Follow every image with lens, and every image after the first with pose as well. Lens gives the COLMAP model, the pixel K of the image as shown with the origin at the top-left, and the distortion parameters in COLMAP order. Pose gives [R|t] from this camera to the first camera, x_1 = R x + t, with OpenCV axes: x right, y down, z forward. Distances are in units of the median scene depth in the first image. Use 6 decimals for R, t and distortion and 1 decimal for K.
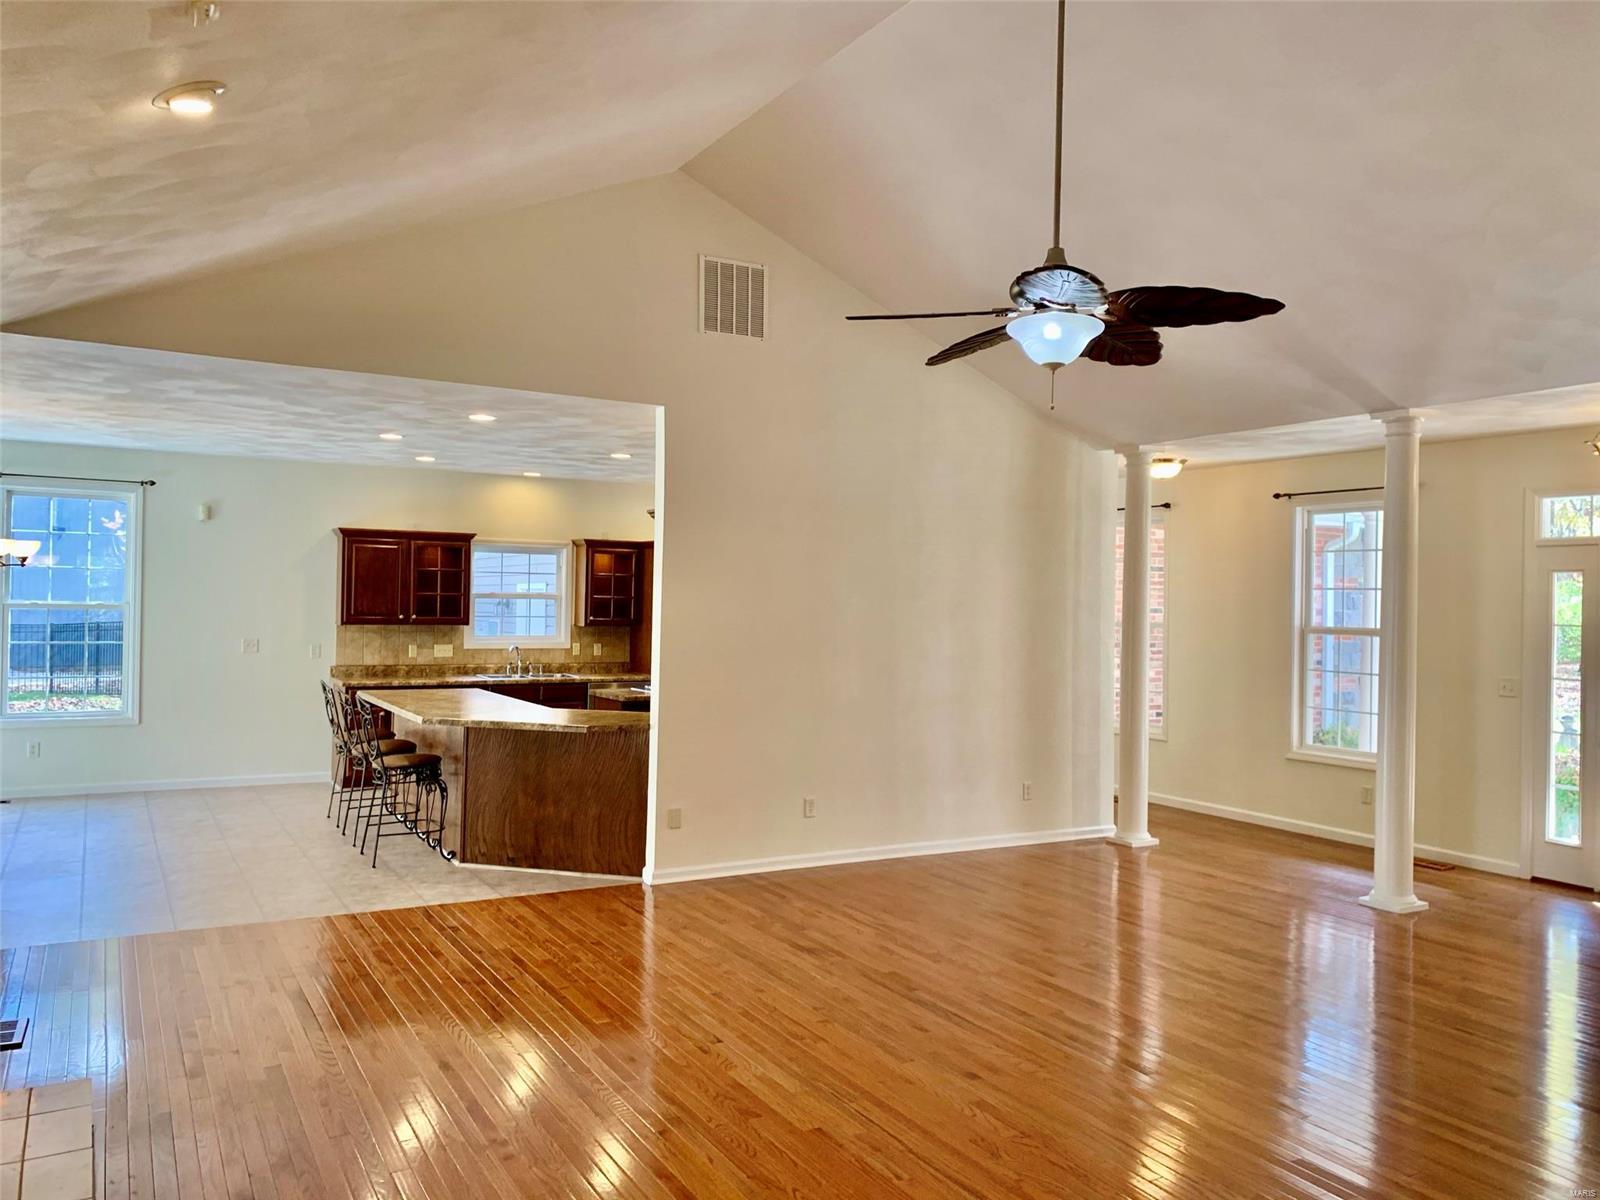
lens RADIAL K [[1216.9, 0, 796.5], [0, 1216.9, 603.0], [0, 0, 1]] dist [0.030027, -0.031933]
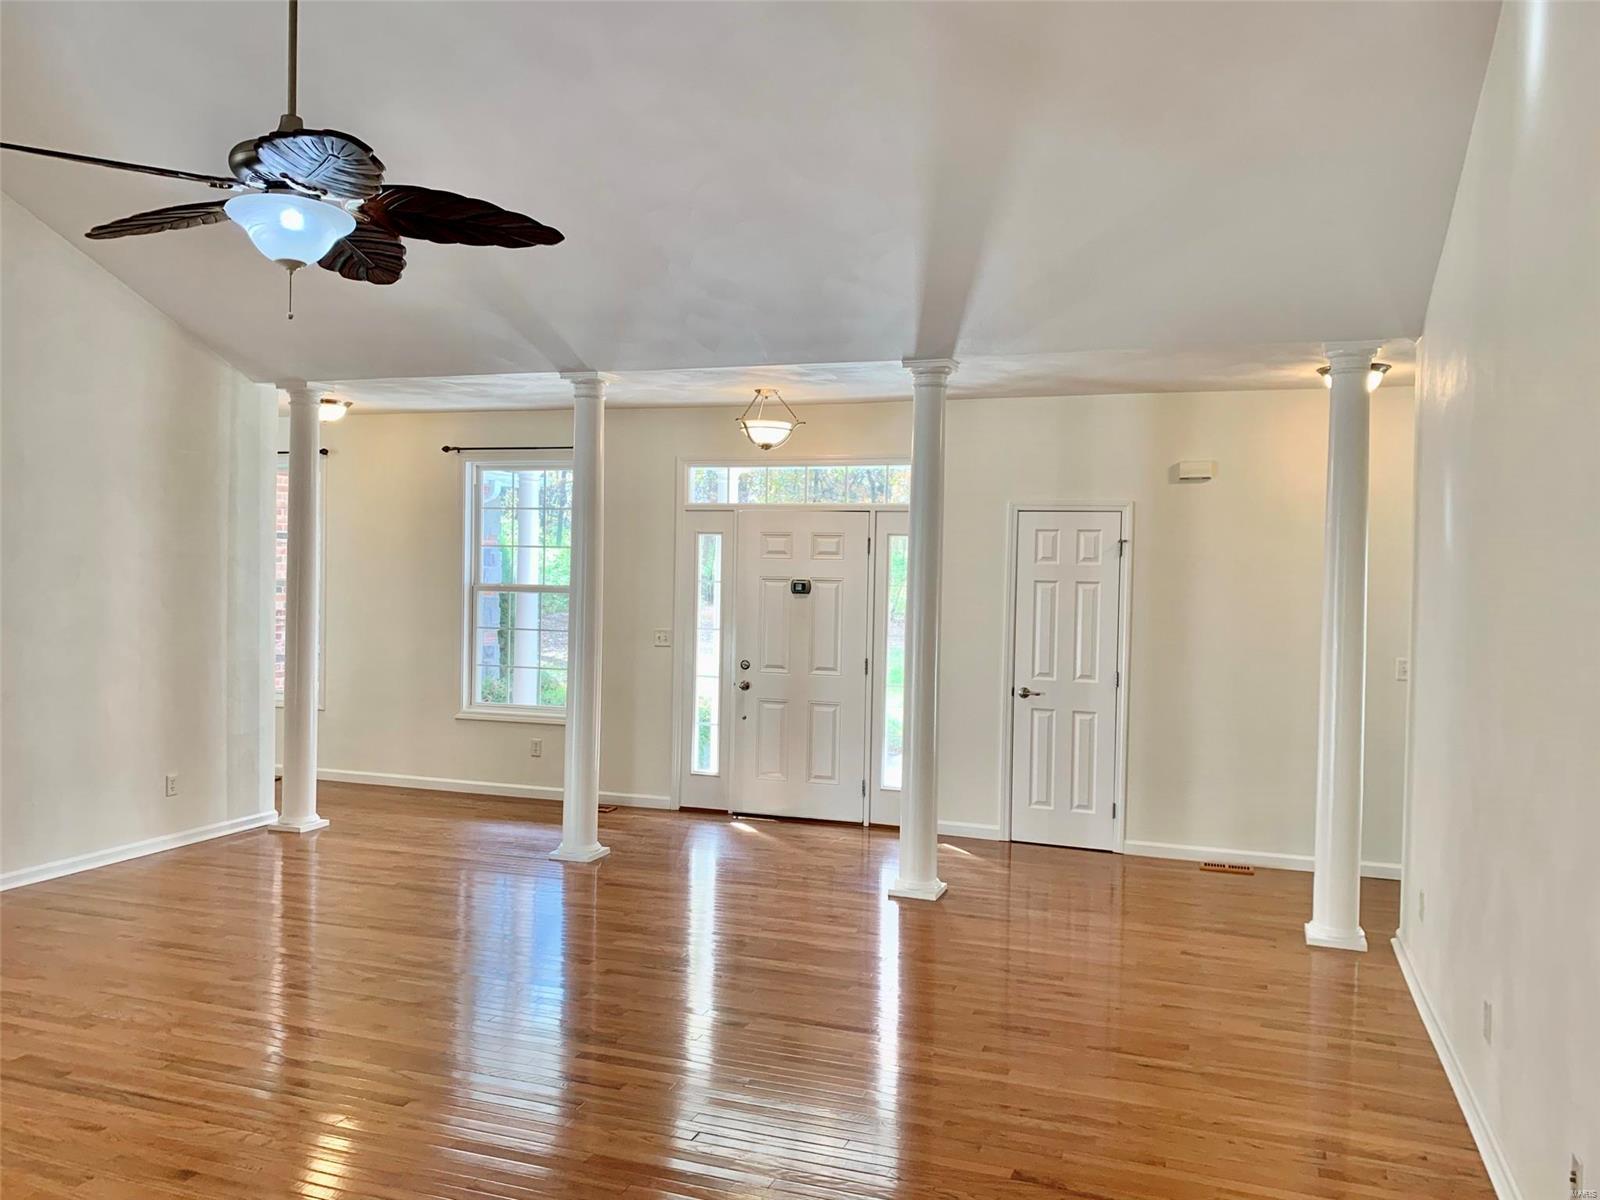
lens RADIAL K [[1216.9, 0, 808.5], [0, 1216.9, 595.2], [0, 0, 1]] dist [0.030027, -0.031933]
pose [[0.749826, -0.015159, 0.661461, -0.040173], [-0.005245, 0.999570, 0.028853, -0.001676], [-0.661614, -0.025104, 0.749424, 0.101104]]
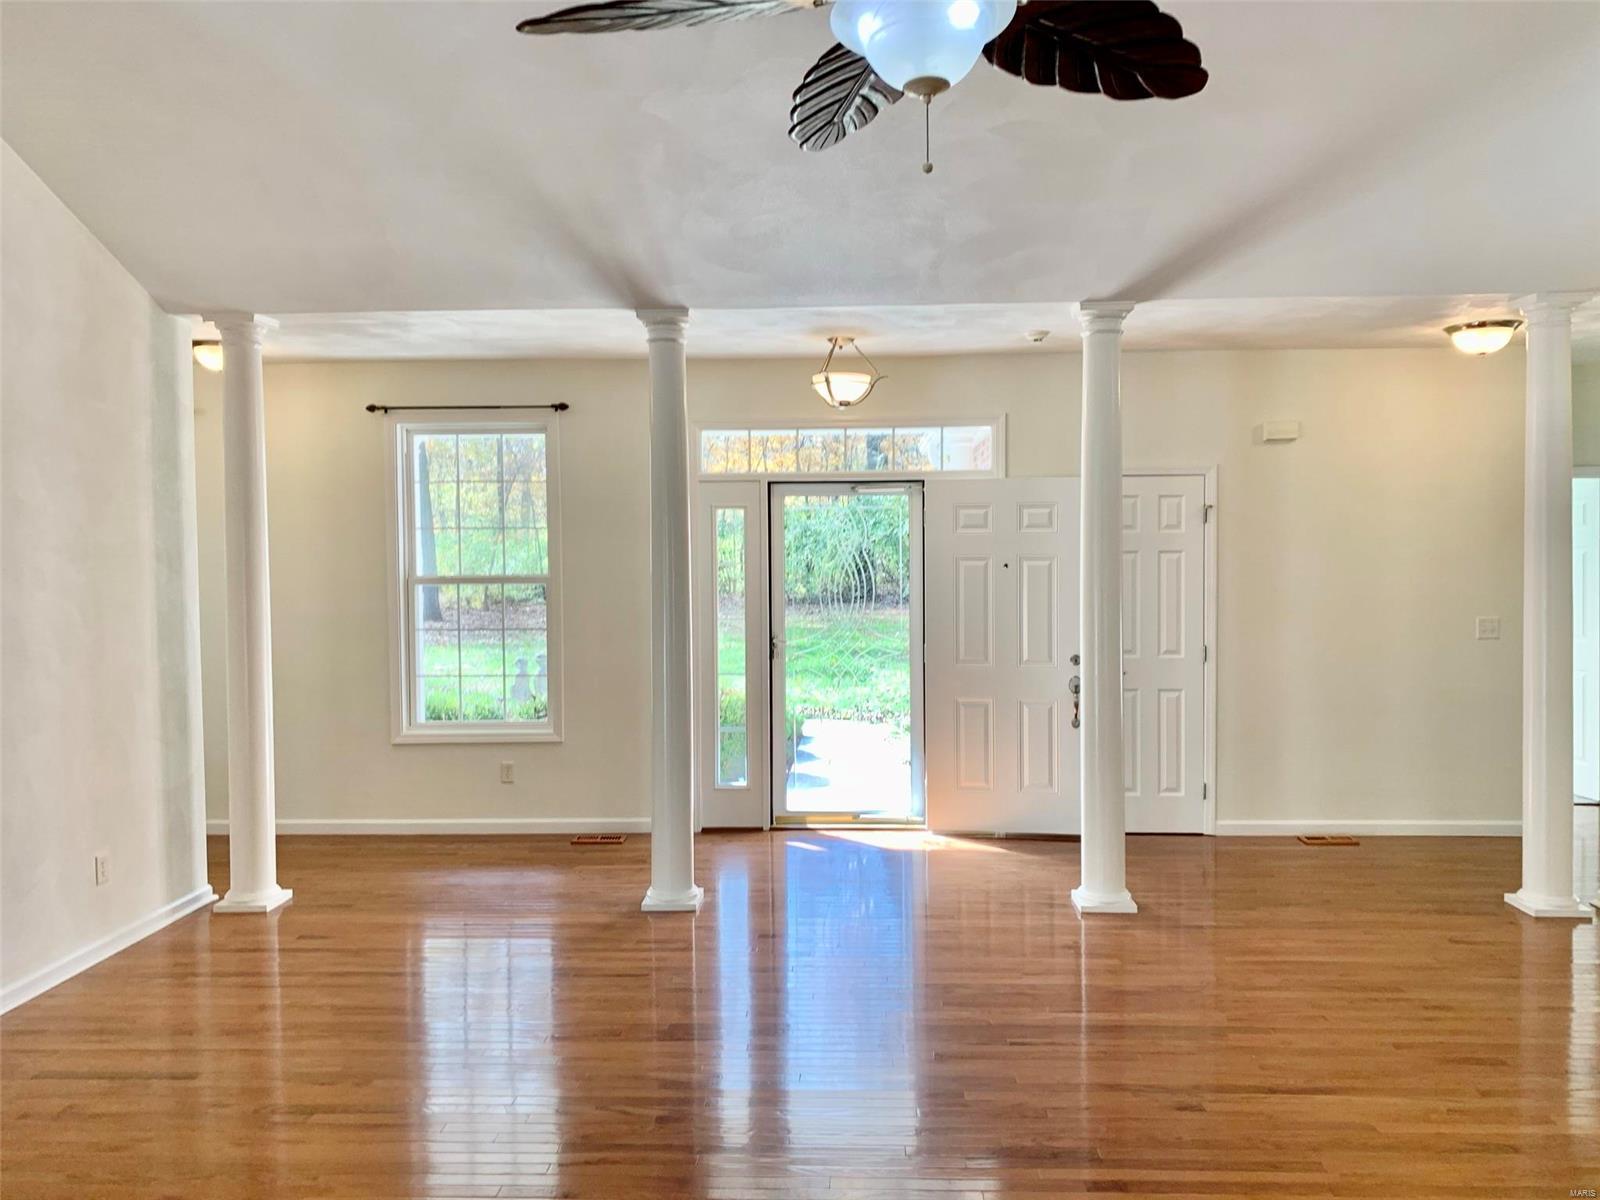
lens RADIAL K [[1216.9, 0, 812.4], [0, 1216.9, 598.7], [0, 0, 1]] dist [0.030027, -0.031933]
pose [[0.522739, -0.056318, 0.850630, -0.150976], [0.020481, 0.998357, 0.053512, -0.004116], [-0.852247, -0.010551, 0.523034, 0.436399]]
